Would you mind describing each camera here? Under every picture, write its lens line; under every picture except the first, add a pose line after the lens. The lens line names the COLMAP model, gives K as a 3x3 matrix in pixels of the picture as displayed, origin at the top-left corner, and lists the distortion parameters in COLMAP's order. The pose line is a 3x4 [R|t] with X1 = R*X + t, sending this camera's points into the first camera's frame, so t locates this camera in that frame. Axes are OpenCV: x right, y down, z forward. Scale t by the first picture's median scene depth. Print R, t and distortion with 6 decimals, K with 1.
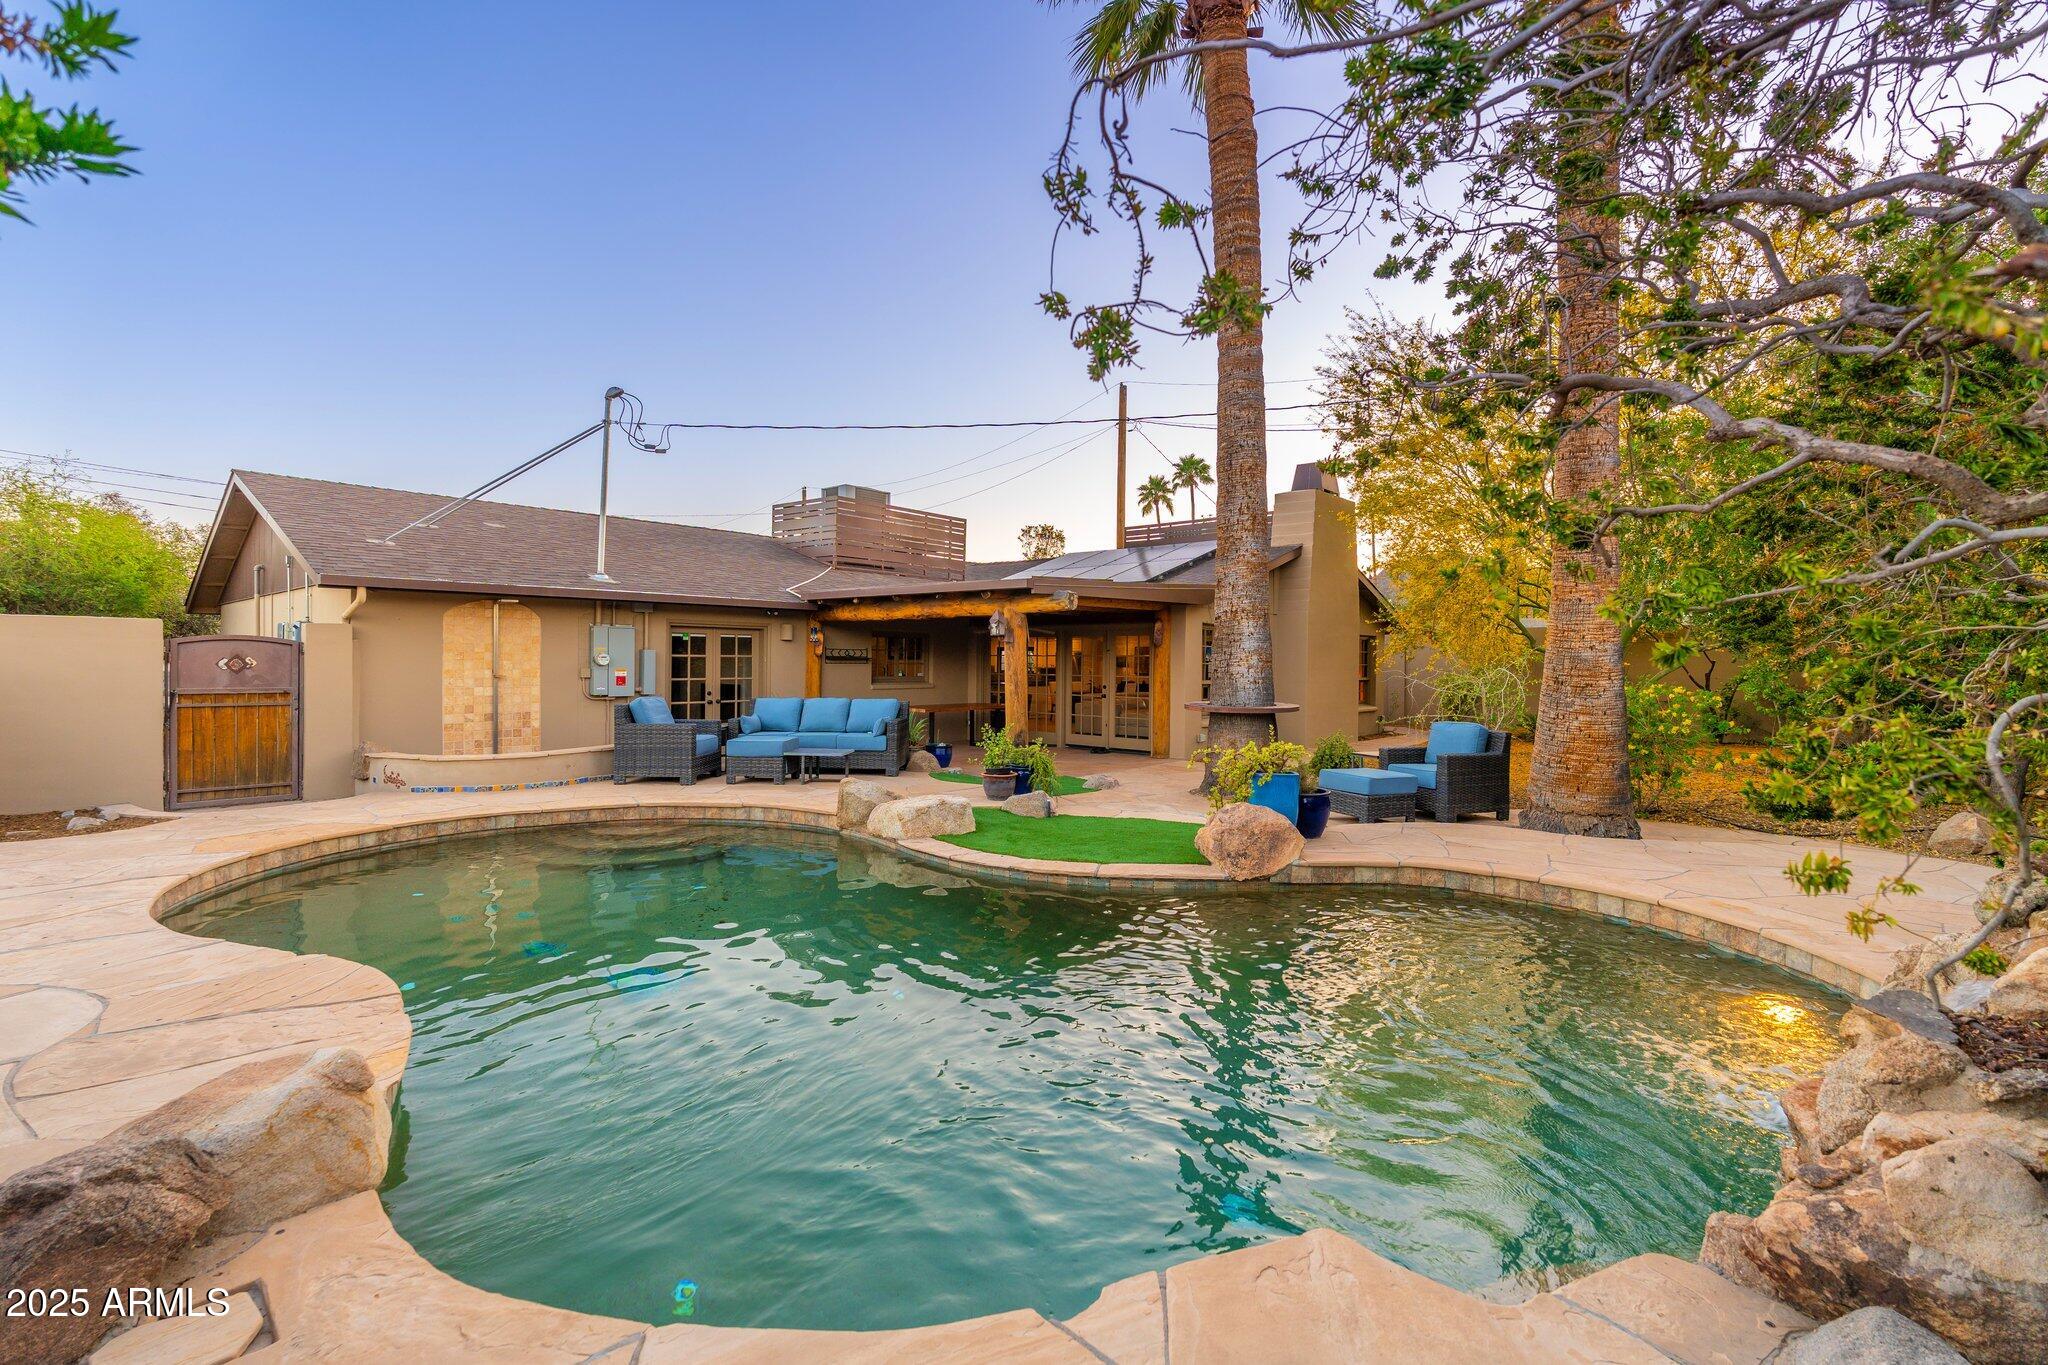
lens RADIAL K [[893.0, 0, 1023.2], [0, 893.0, 677.9], [0, 0, 1]] dist [-0.002152, -0.000998]
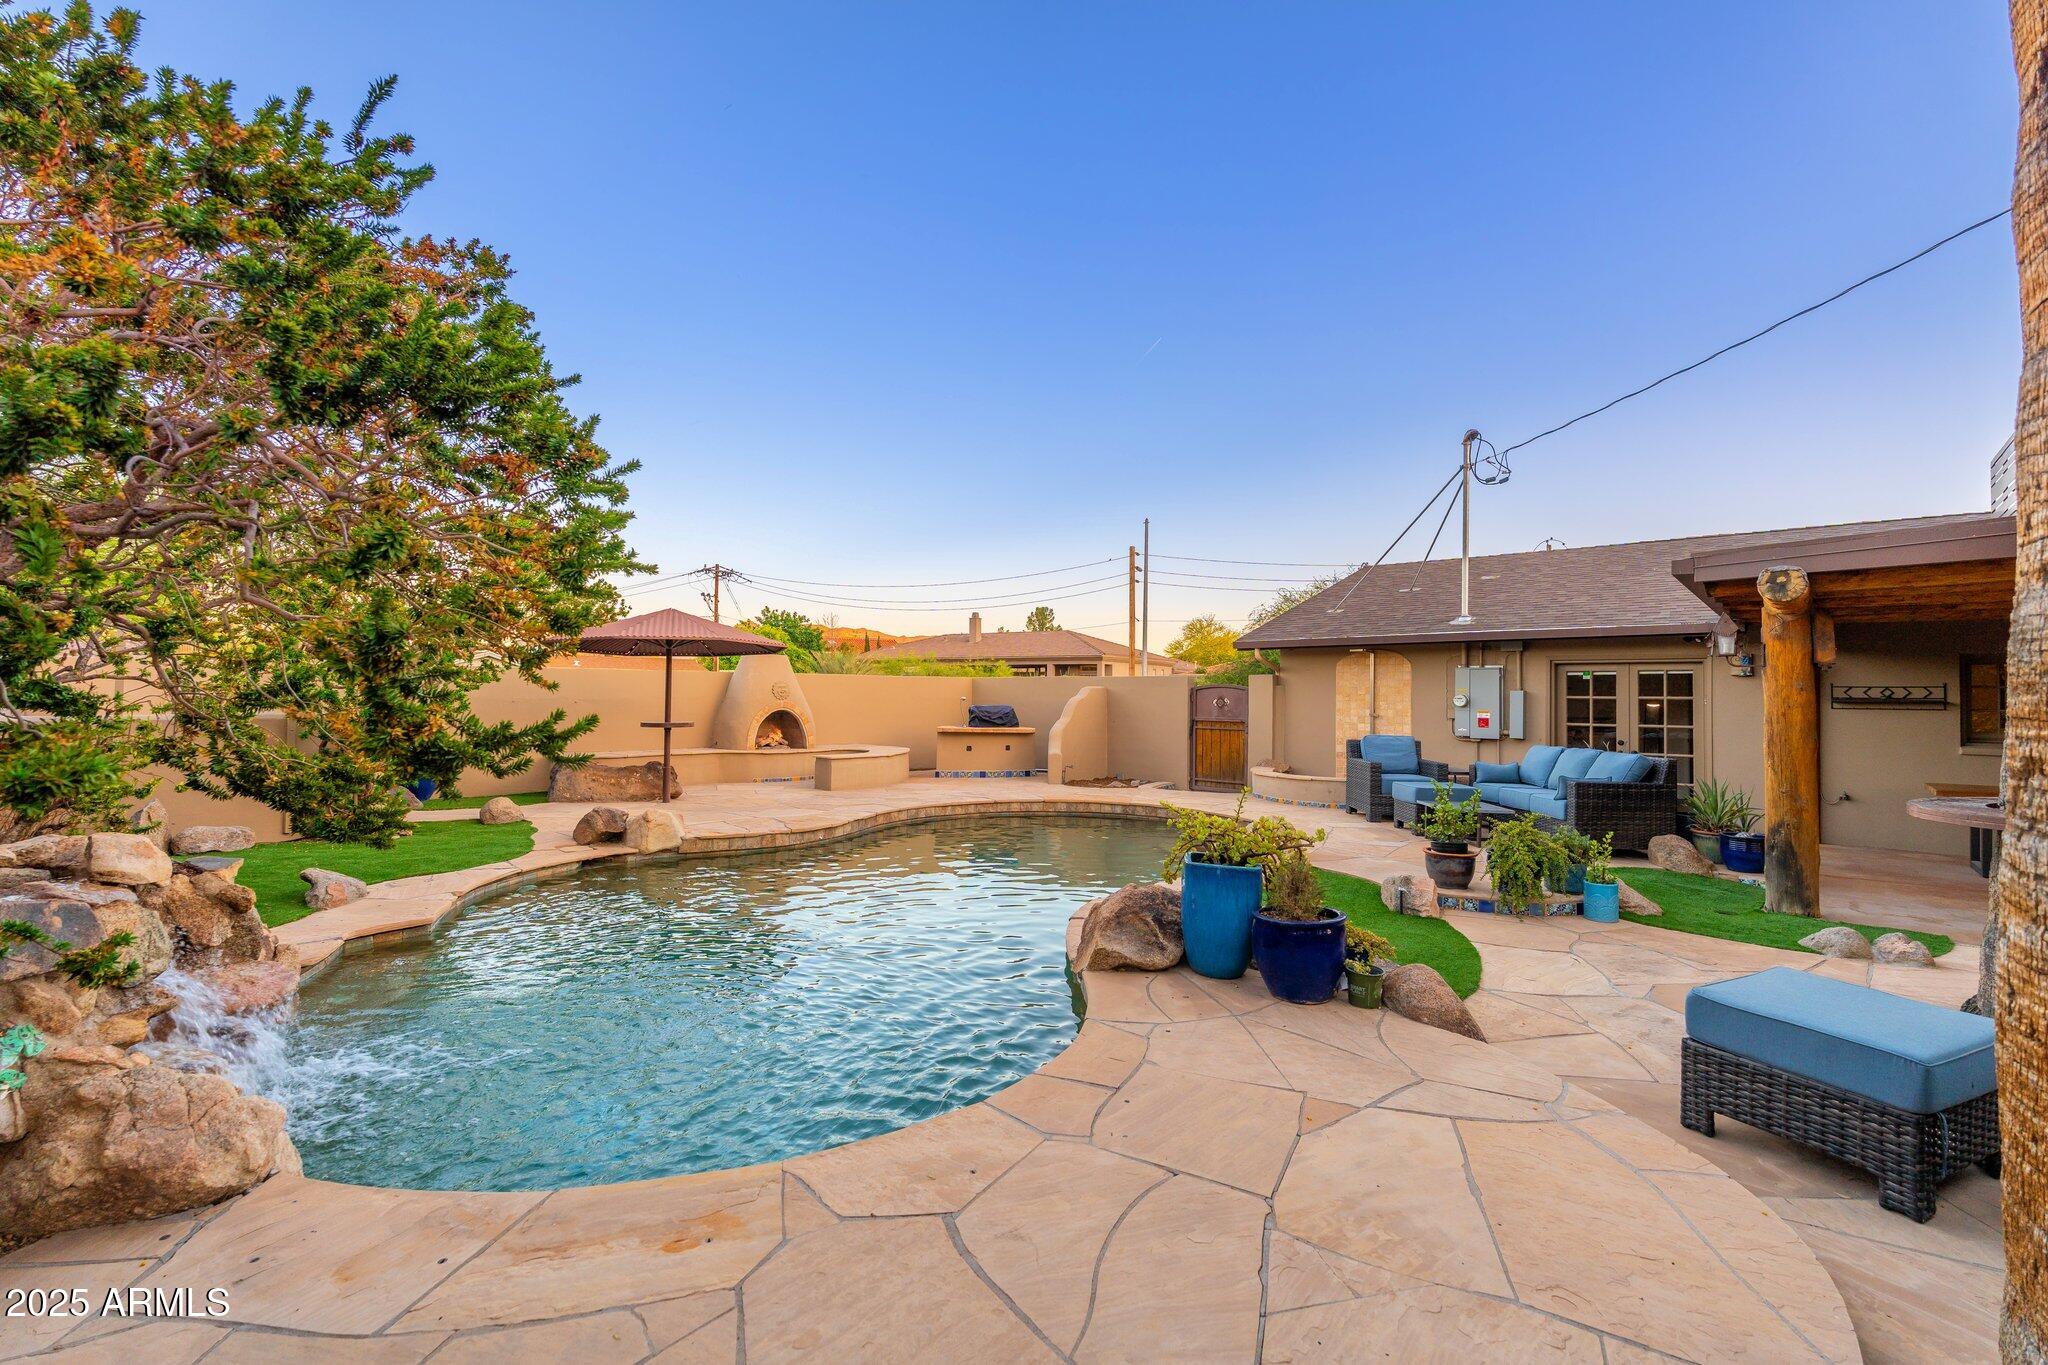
lens RADIAL K [[898.3, 0, 1022.8], [0, 898.3, 673.5], [0, 0, 1]] dist [-0.004883, 0.000127]
pose [[-0.005337, -0.034409, -0.999394, 0.670435], [-0.031004, 0.998933, -0.034228, -0.001778], [0.999505, 0.030802, -0.006398, 0.621868]]
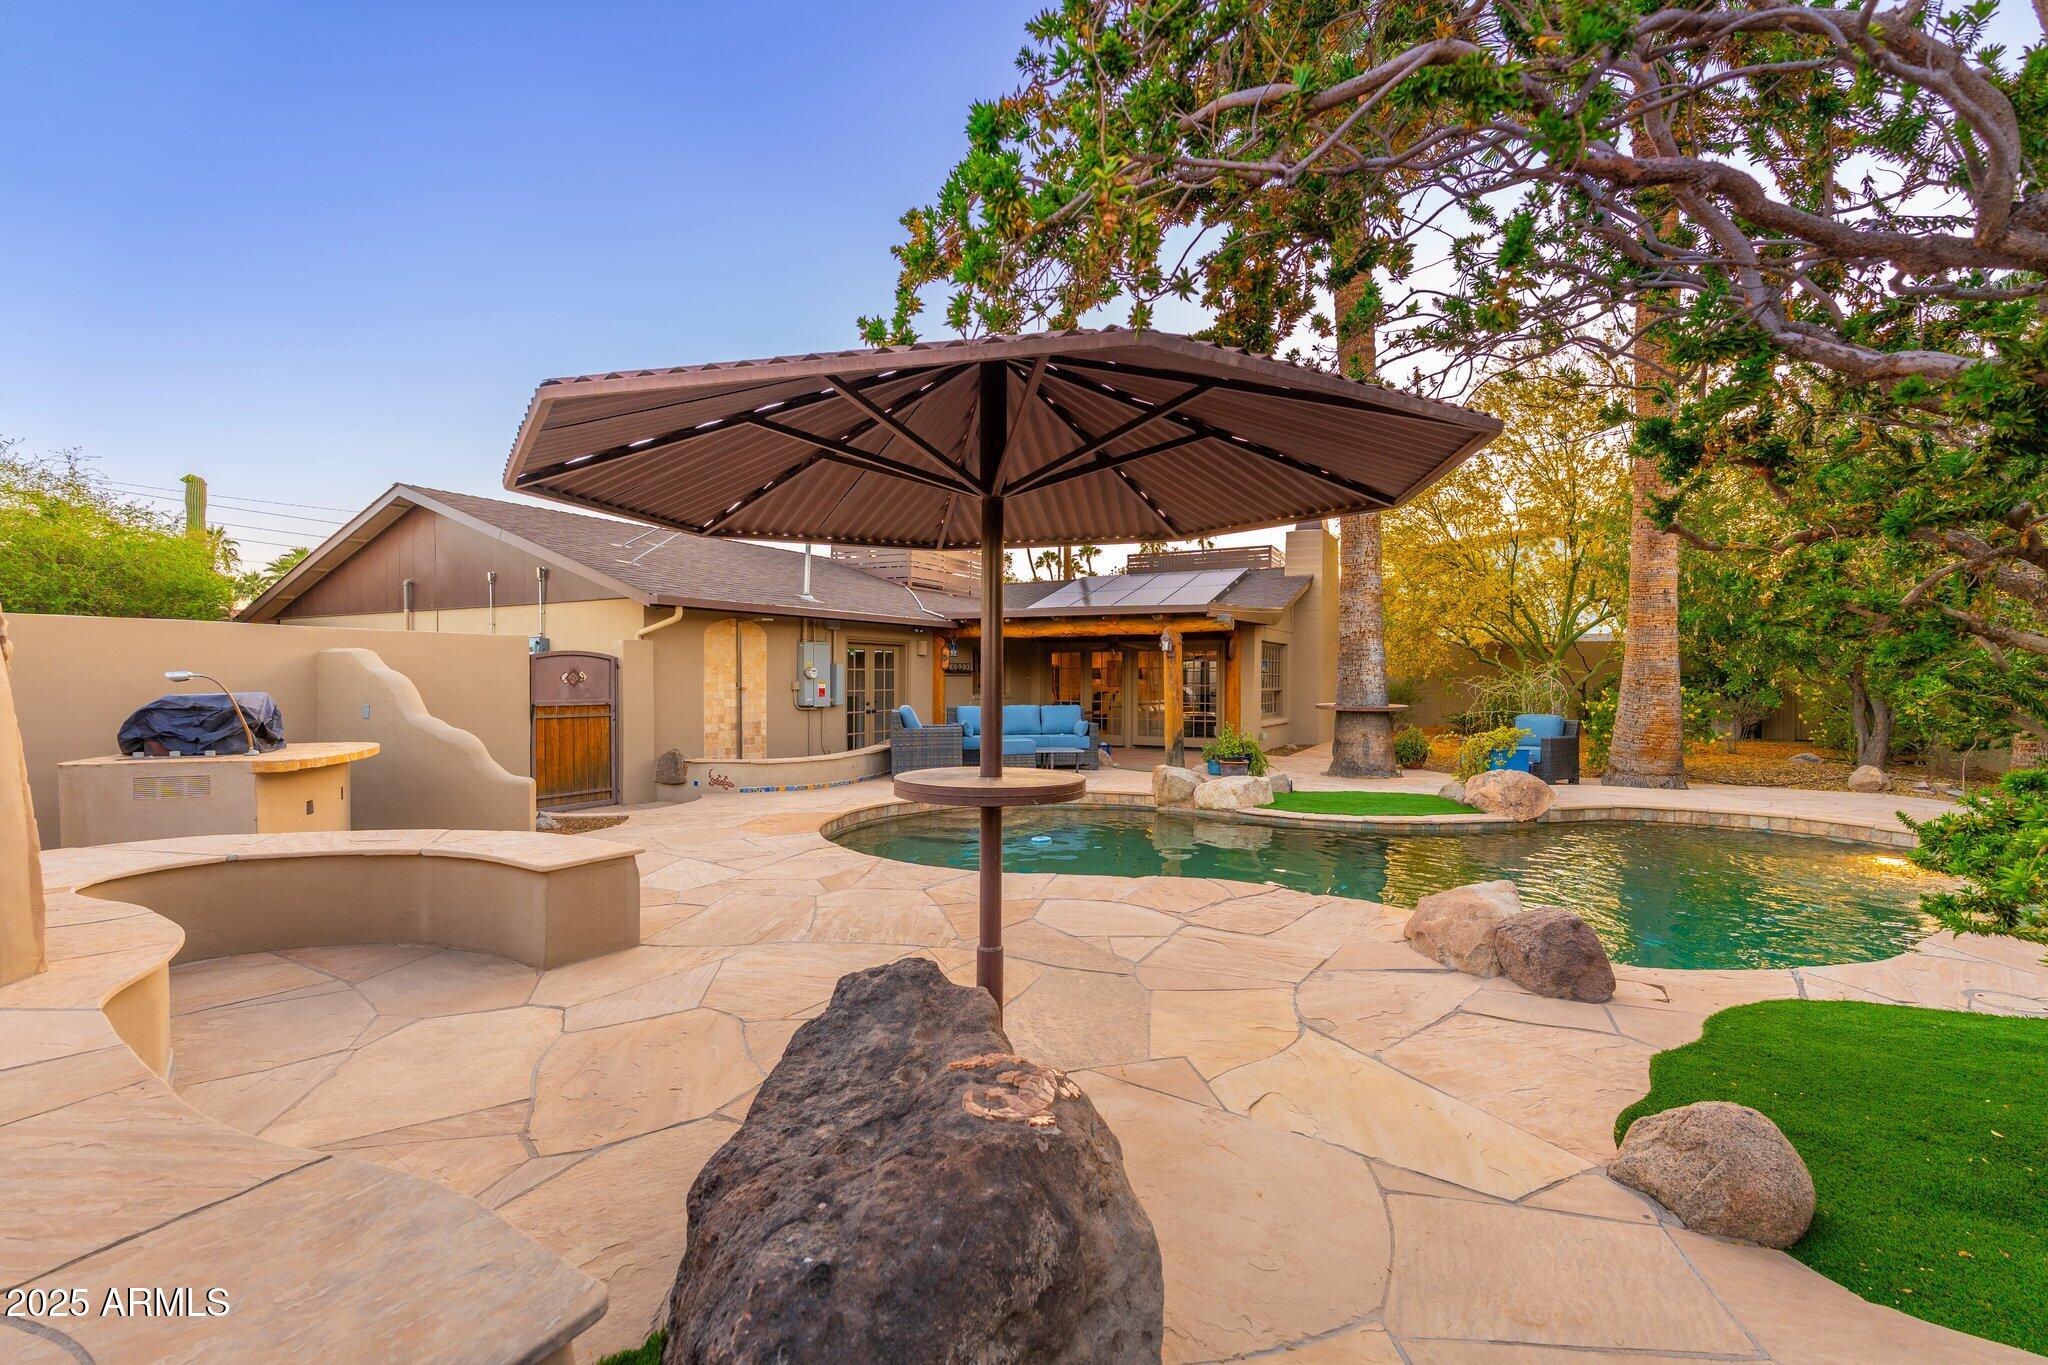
lens RADIAL K [[892.3, 0, 1024.6], [0, 892.3, 686.5], [0, 0, 1]] dist [-0.003730, -0.000030]
pose [[0.976133, -0.008943, 0.216989, -0.554776], [0.010400, 0.999930, -0.005576, 0.005872], [-0.216924, 0.007699, 0.976158, -0.150490]]
